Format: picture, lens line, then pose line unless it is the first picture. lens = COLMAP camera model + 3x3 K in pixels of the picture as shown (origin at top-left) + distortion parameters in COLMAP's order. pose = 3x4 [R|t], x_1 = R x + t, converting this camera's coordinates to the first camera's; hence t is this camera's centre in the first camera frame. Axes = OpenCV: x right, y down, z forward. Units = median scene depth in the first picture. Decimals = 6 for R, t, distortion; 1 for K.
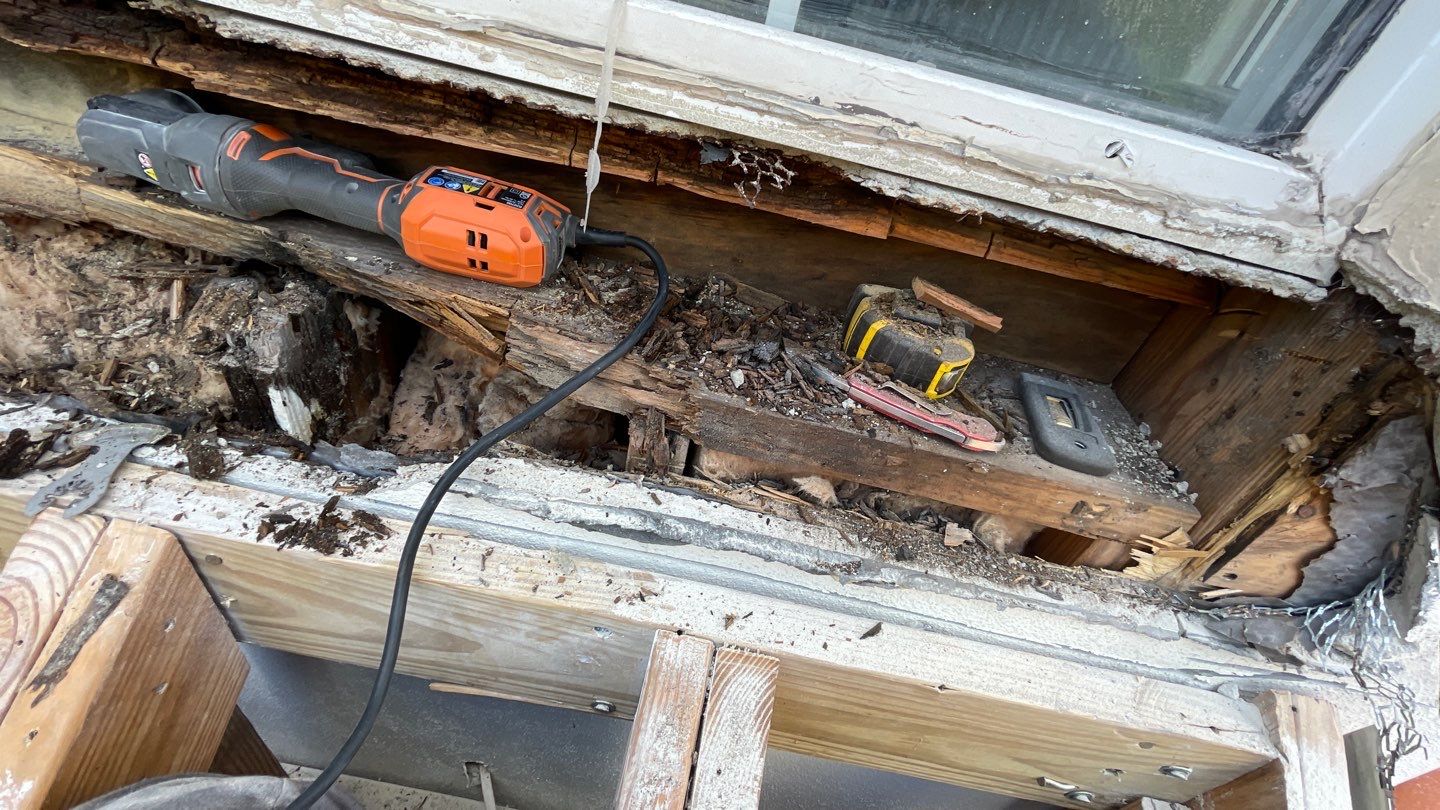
lens RADIAL K [[585.1, 0, 720.0], [0, 585.1, 405.0], [0, 0, 1]] dist [-0.003361, -0.000066]
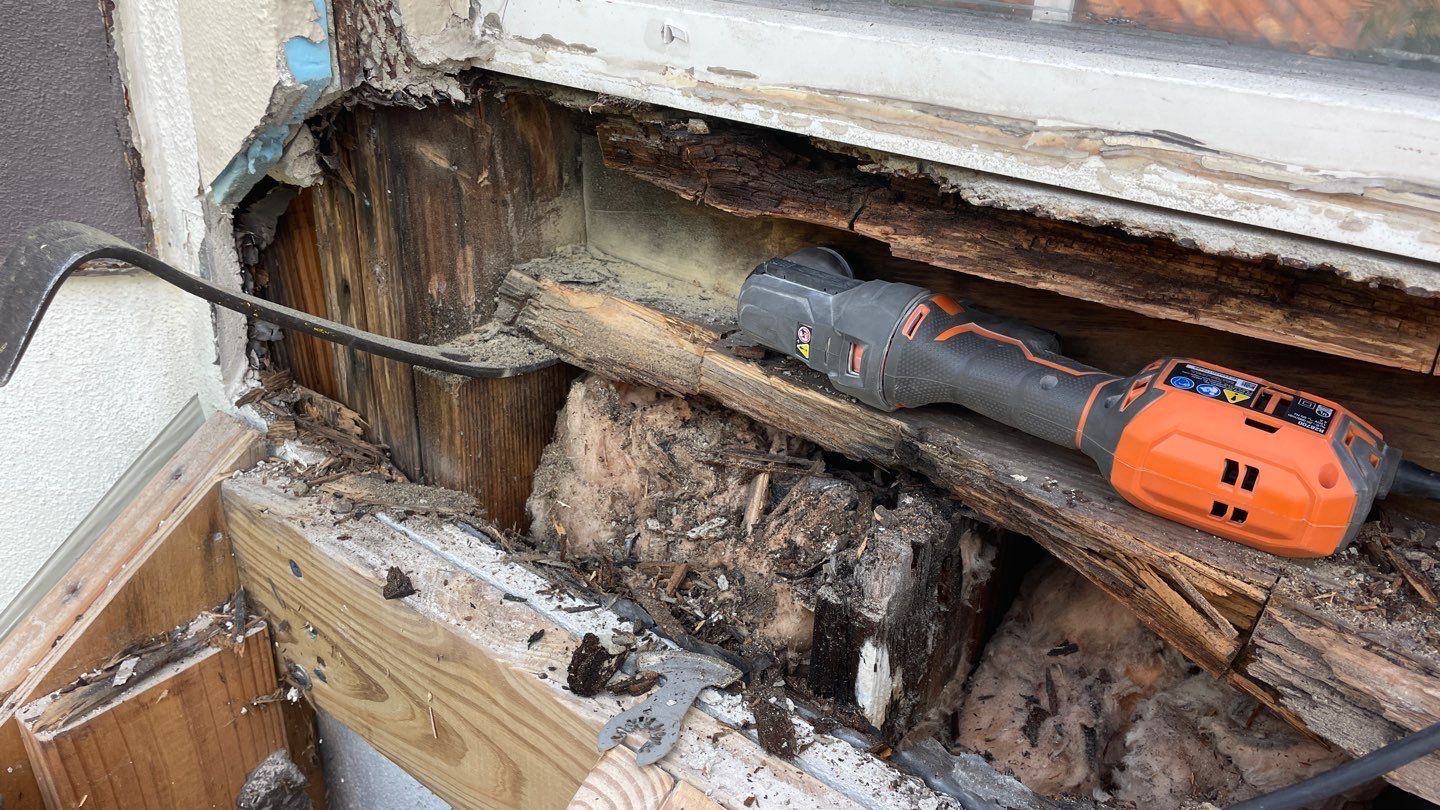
lens RADIAL K [[1094.2, 0, 720.0], [0, 1094.2, 405.0], [0, 0, 1]] dist [0.088732, -0.129942]
pose [[0.843094, 0.079663, -0.531834, -0.247699], [-0.229135, 0.947916, -0.221251, 0.034504], [0.486508, 0.308397, 0.817436, -0.251093]]
